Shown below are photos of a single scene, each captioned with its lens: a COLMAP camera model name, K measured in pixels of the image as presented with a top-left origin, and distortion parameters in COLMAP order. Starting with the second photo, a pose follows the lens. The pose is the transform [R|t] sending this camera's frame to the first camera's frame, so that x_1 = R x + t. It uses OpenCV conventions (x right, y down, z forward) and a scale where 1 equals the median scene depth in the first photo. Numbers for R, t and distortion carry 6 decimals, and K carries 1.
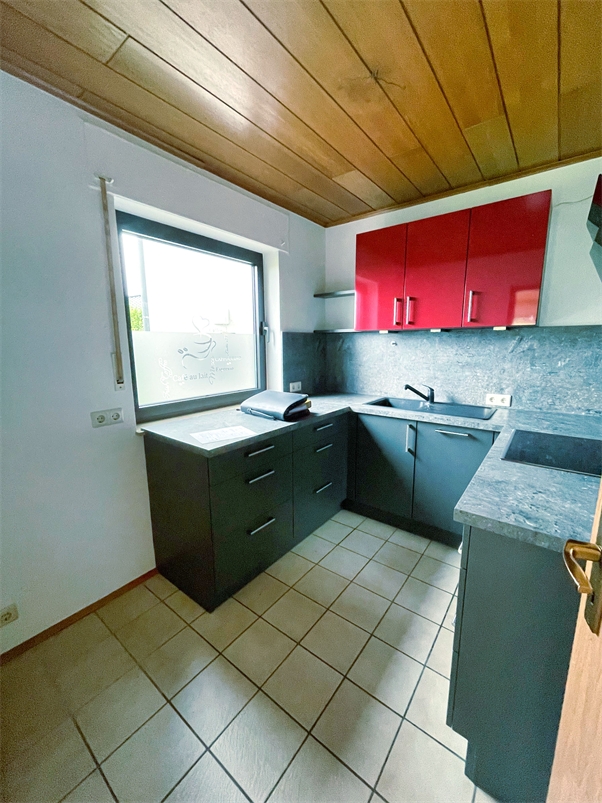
lens RADIAL K [[323.1, 0, 301.0], [0, 323.1, 400.8], [0, 0, 1]] dist [-0.007702, -0.000263]
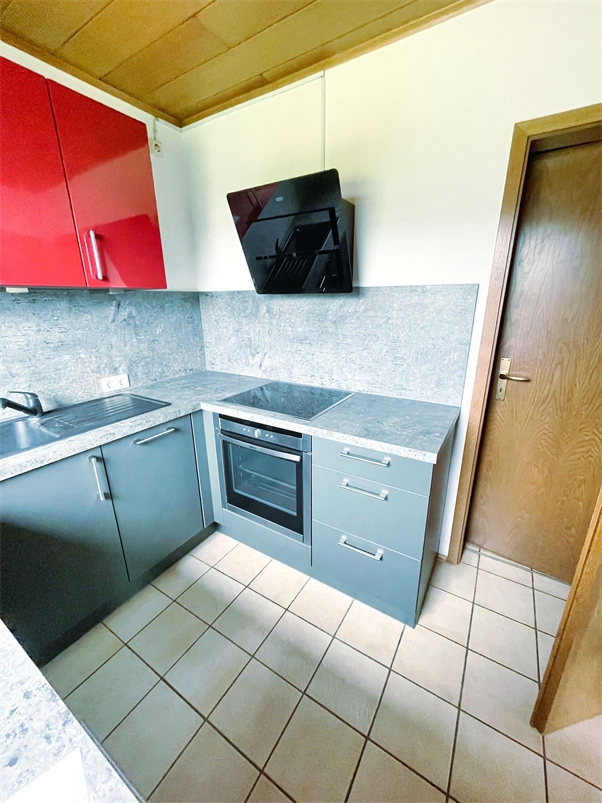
lens RADIAL K [[323.1, 0, 301.0], [0, 323.1, 400.7], [0, 0, 1]] dist [-0.007702, -0.000263]
pose [[-0.111728, -0.286539, 0.951532, -0.226980], [0.184660, 0.934863, 0.303202, -0.127164], [-0.976431, 0.209586, -0.051538, 0.641373]]
